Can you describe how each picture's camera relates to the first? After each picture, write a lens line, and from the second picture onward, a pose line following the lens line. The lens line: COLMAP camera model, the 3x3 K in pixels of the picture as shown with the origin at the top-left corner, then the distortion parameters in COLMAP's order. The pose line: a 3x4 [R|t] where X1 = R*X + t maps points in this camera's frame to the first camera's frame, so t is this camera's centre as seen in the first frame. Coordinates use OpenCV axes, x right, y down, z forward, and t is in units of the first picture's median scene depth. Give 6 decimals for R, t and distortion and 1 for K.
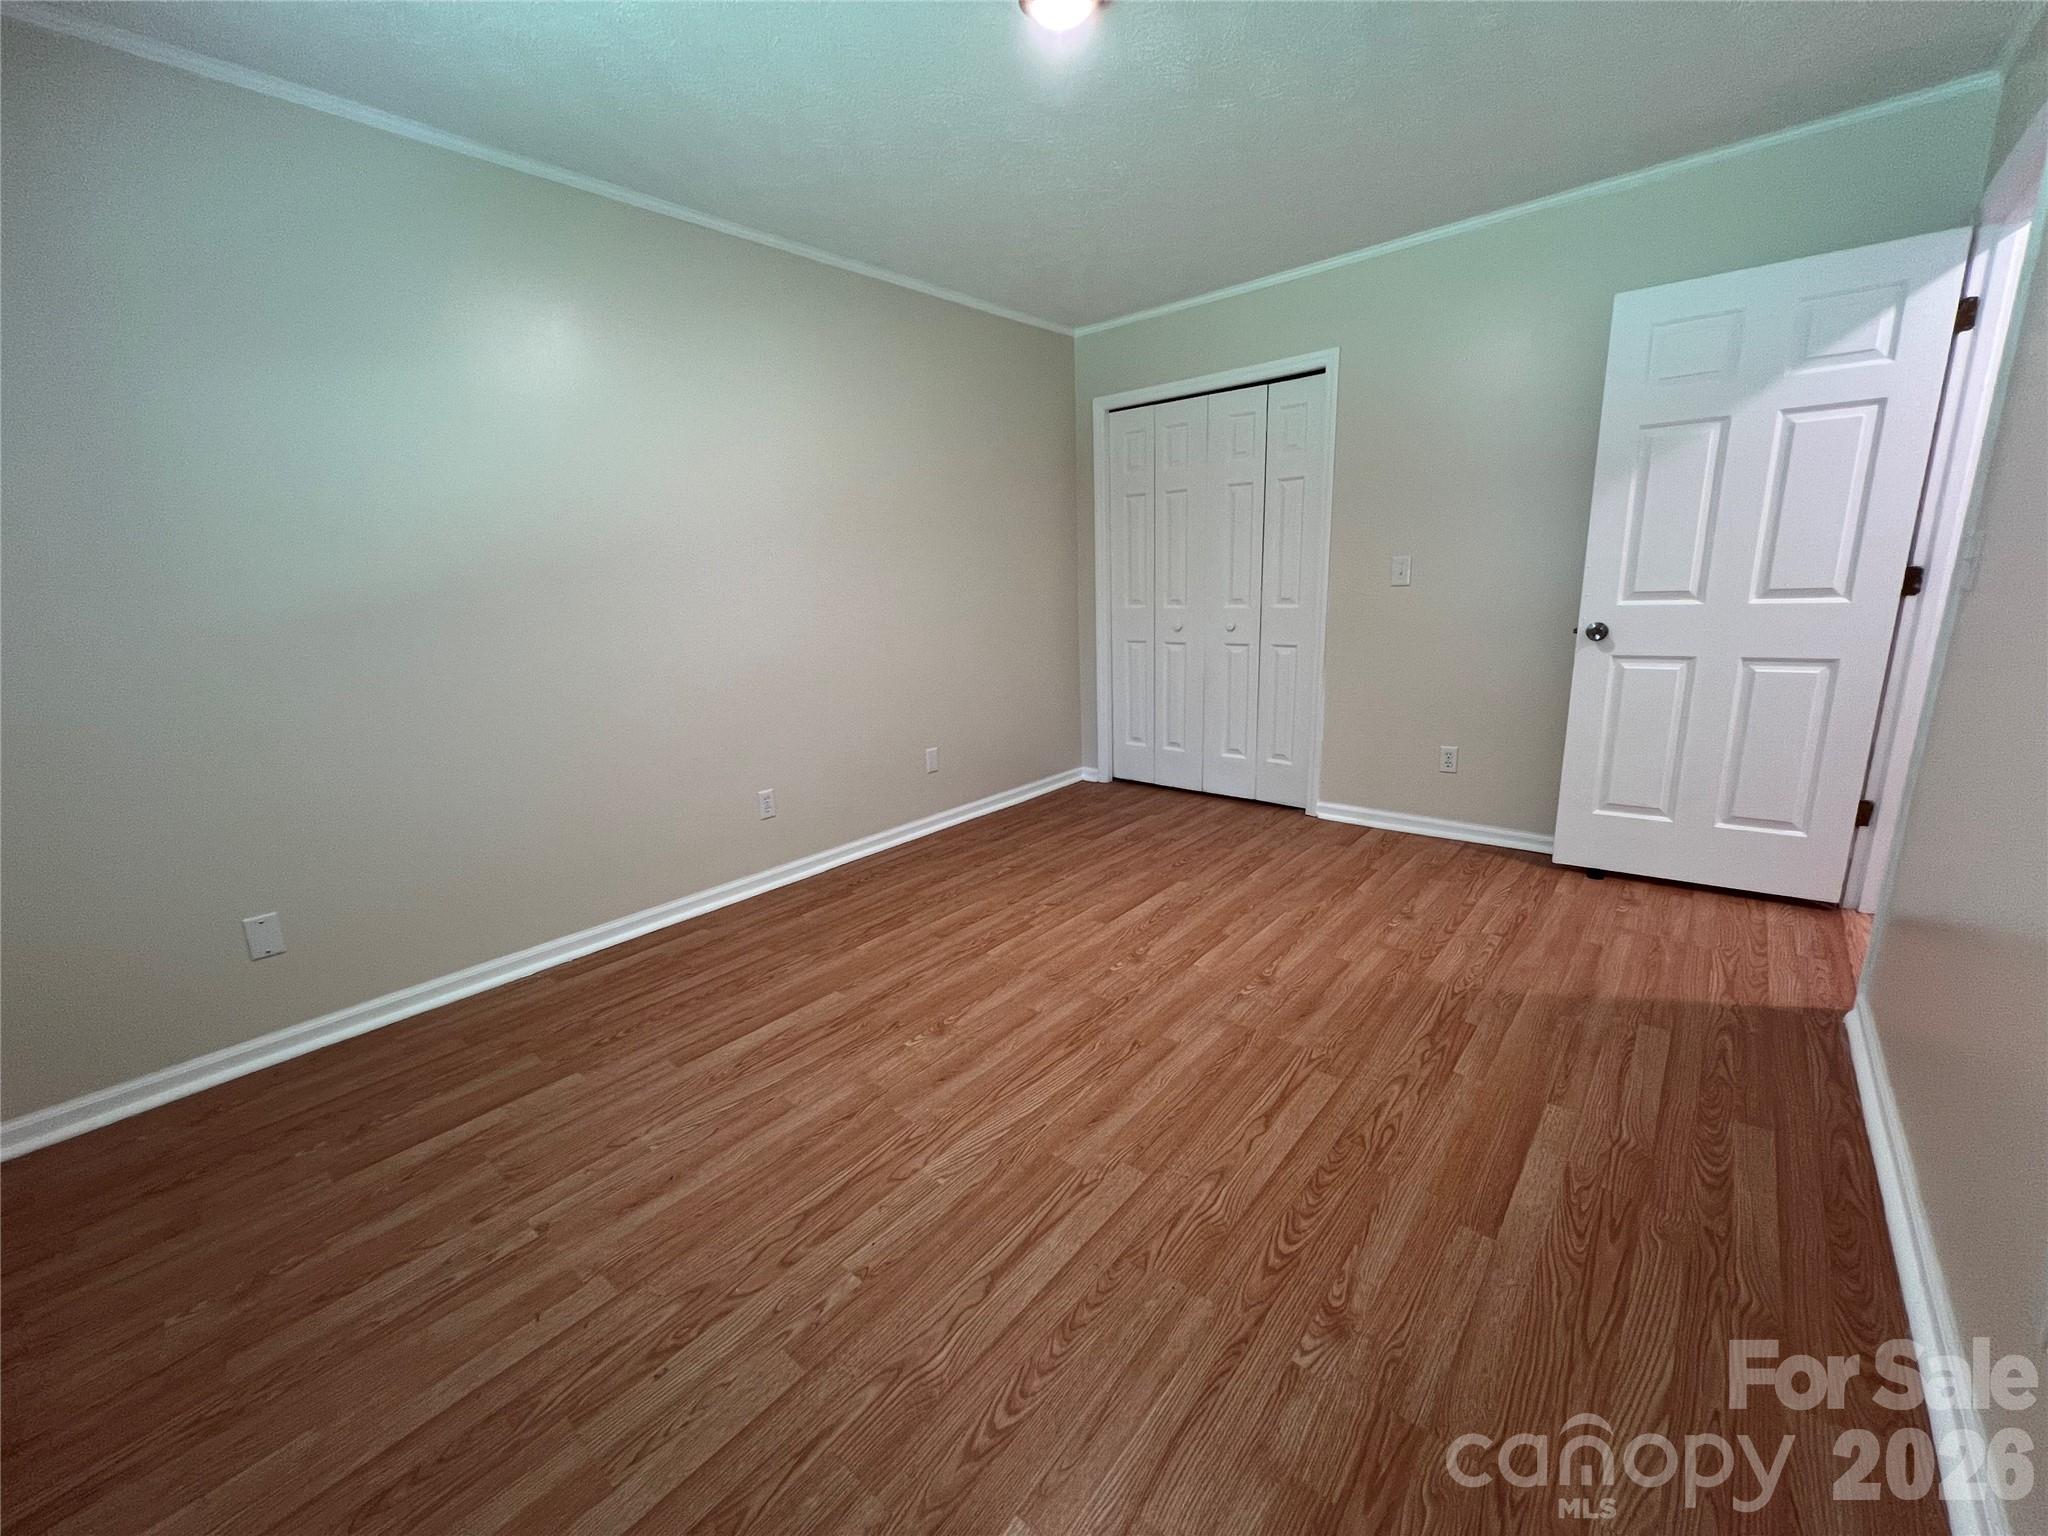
lens RADIAL K [[820.3, 0, 1017.8], [0, 820.3, 776.3], [0, 0, 1]] dist [-0.003510, 0.000434]
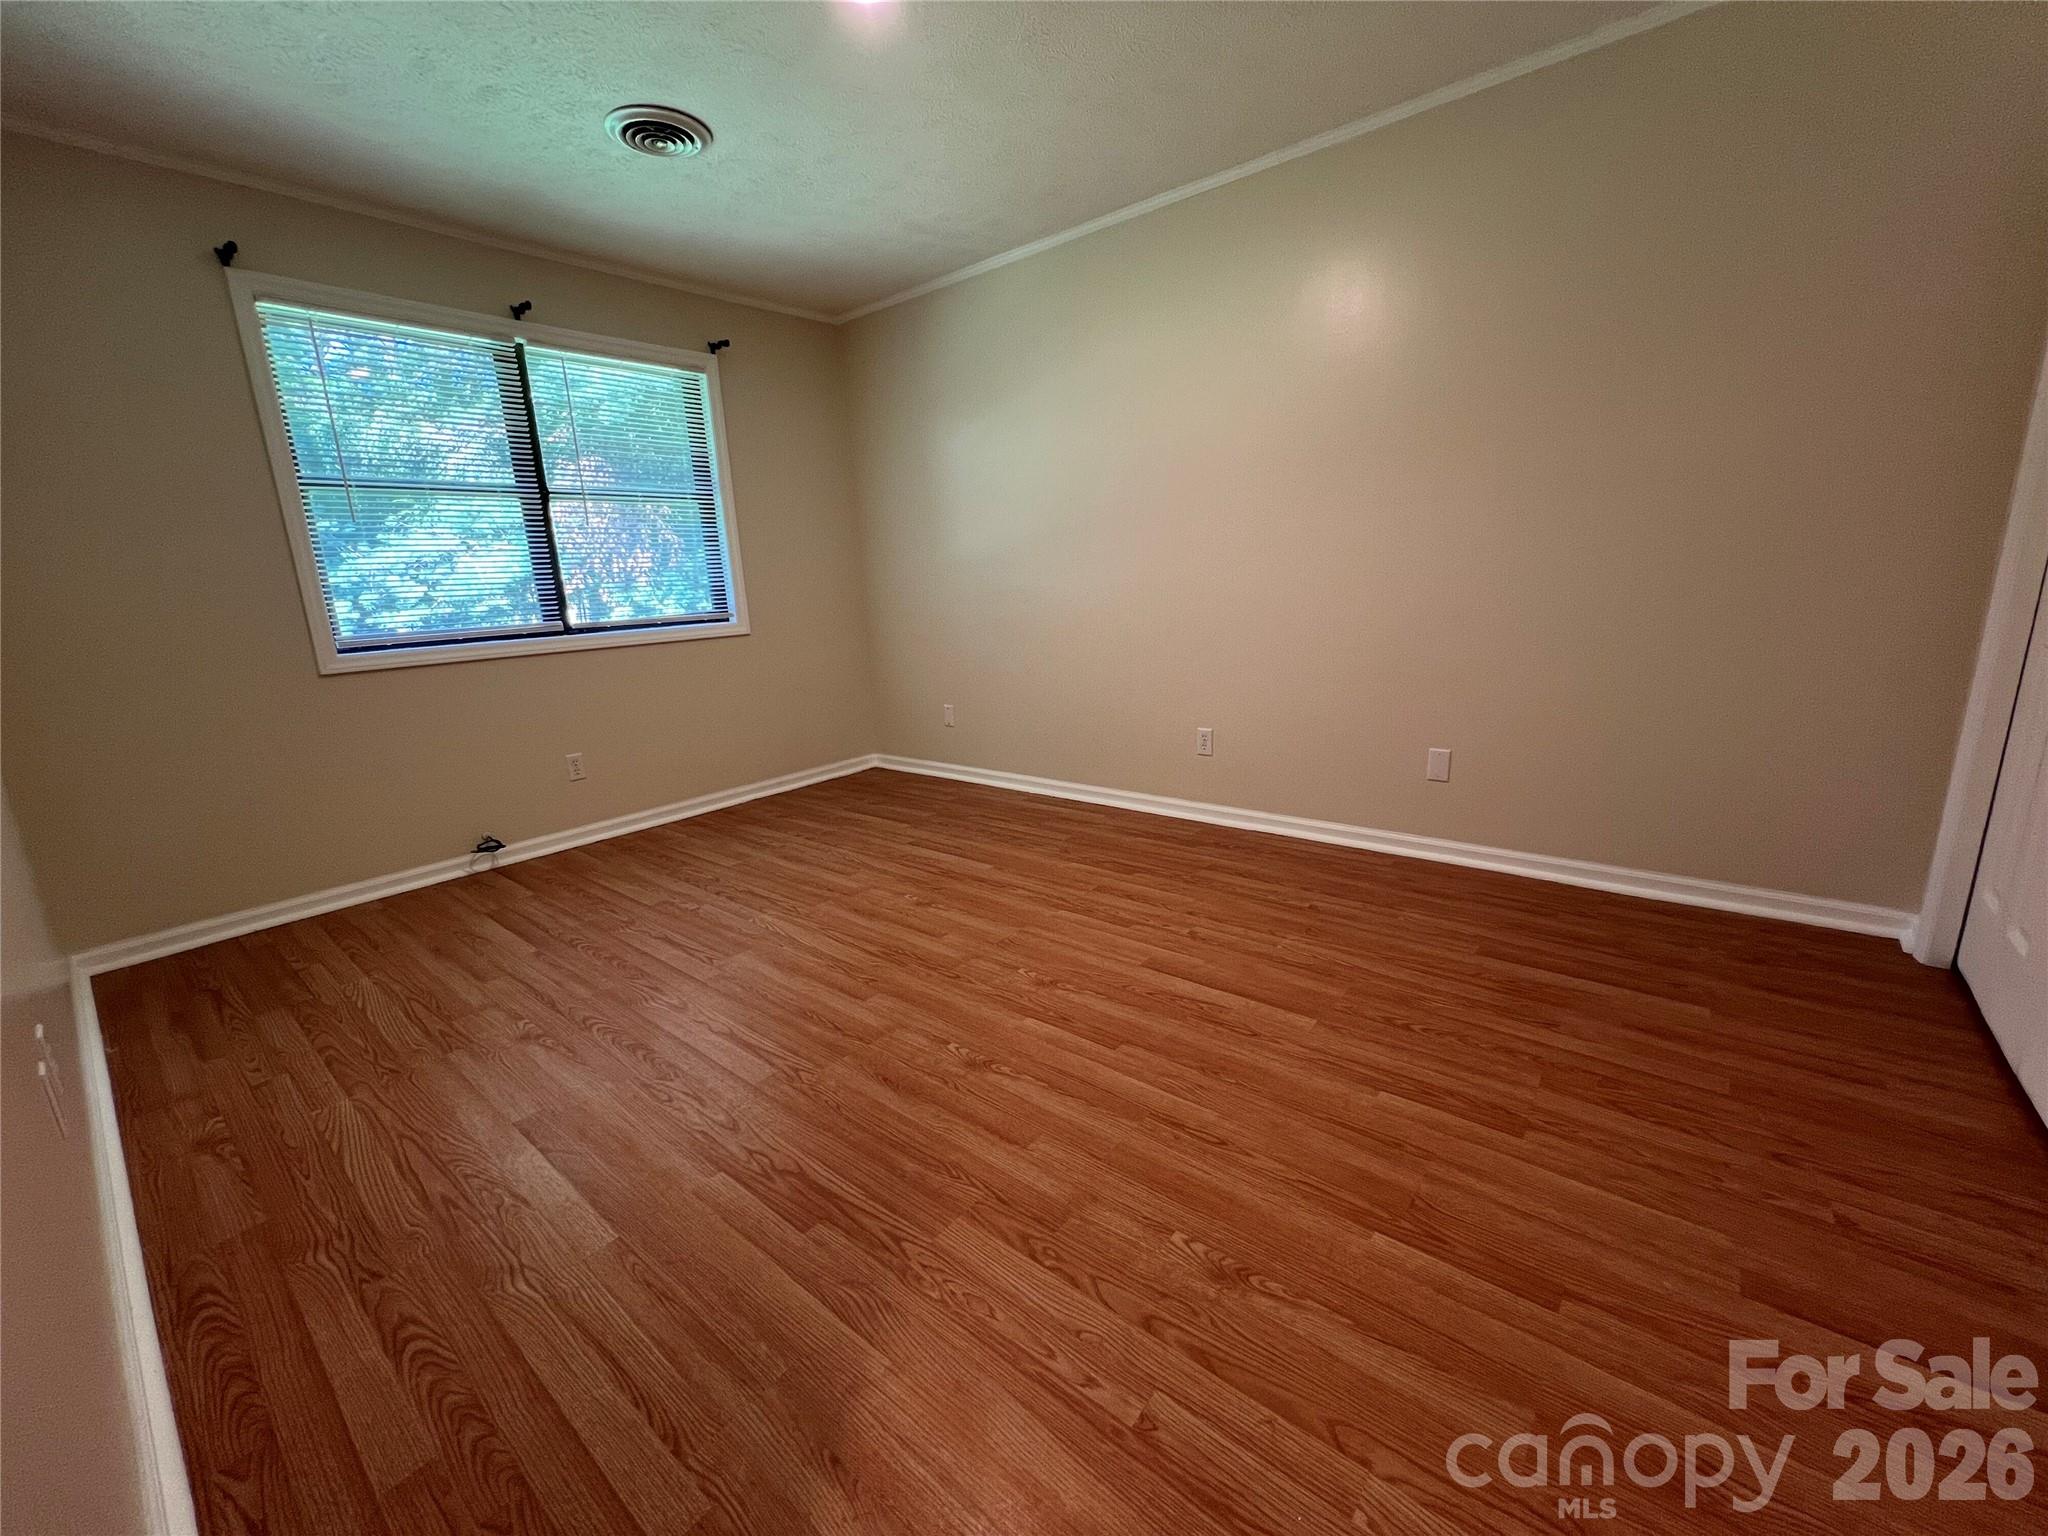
lens RADIAL K [[820.3, 0, 1020.8], [0, 820.3, 765.0], [0, 0, 1]] dist [-0.003510, 0.000434]
pose [[0.019677, 0.264265, -0.964249, 0.971202], [-0.194539, 0.947015, 0.255572, -0.219294], [0.980697, 0.182556, 0.070045, 0.938853]]
